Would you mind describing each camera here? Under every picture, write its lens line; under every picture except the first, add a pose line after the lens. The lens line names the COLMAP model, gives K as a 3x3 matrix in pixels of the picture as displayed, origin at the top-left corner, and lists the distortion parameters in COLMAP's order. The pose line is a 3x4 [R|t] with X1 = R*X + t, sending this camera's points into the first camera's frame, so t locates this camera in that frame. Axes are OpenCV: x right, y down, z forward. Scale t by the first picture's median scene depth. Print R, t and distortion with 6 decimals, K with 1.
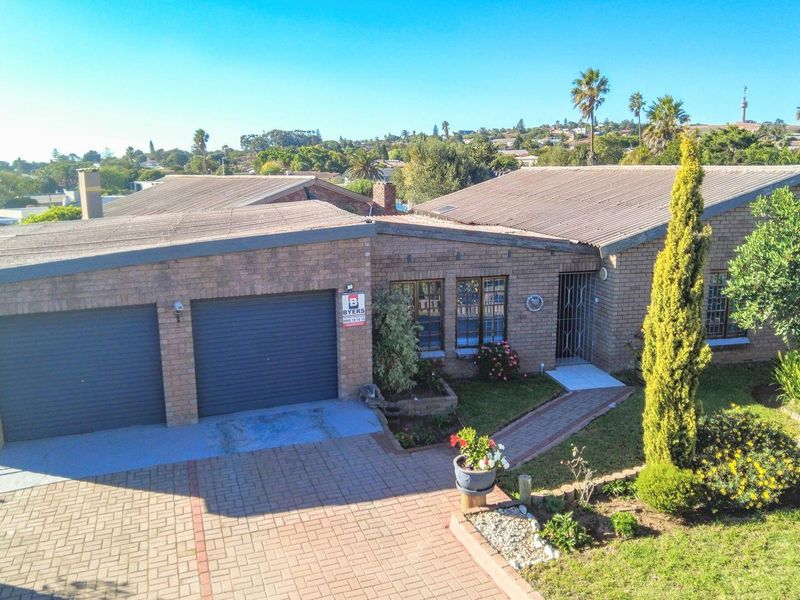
lens RADIAL K [[596.4, 0, 395.9], [0, 596.4, 302.6], [0, 0, 1]] dist [0.052541, -0.127367]
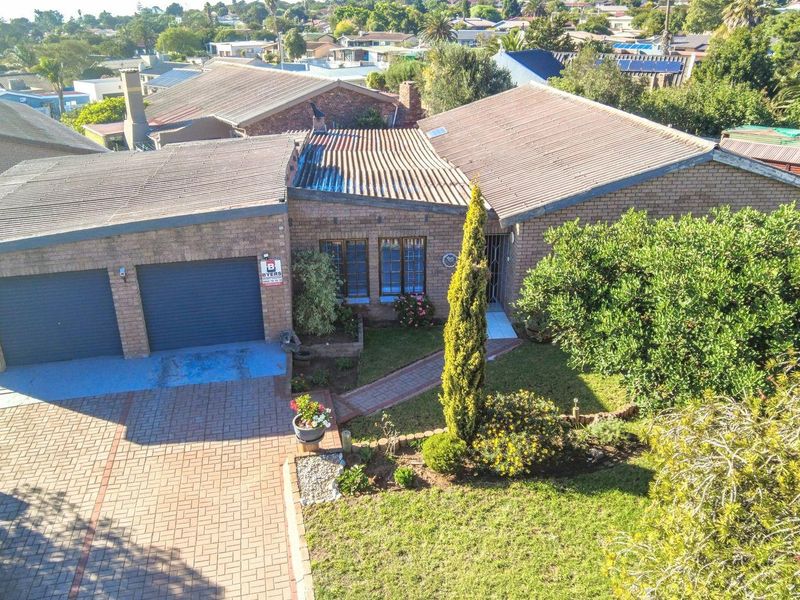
lens RADIAL K [[601.6, 0, 413.9], [0, 601.6, 286.7], [0, 0, 1]] dist [0.047345, -0.122279]
pose [[0.992281, 0.055885, -0.110701, 0.376789], [-0.032253, 0.978281, 0.204761, -0.234769], [0.119739, -0.199610, 0.972532, -0.170694]]
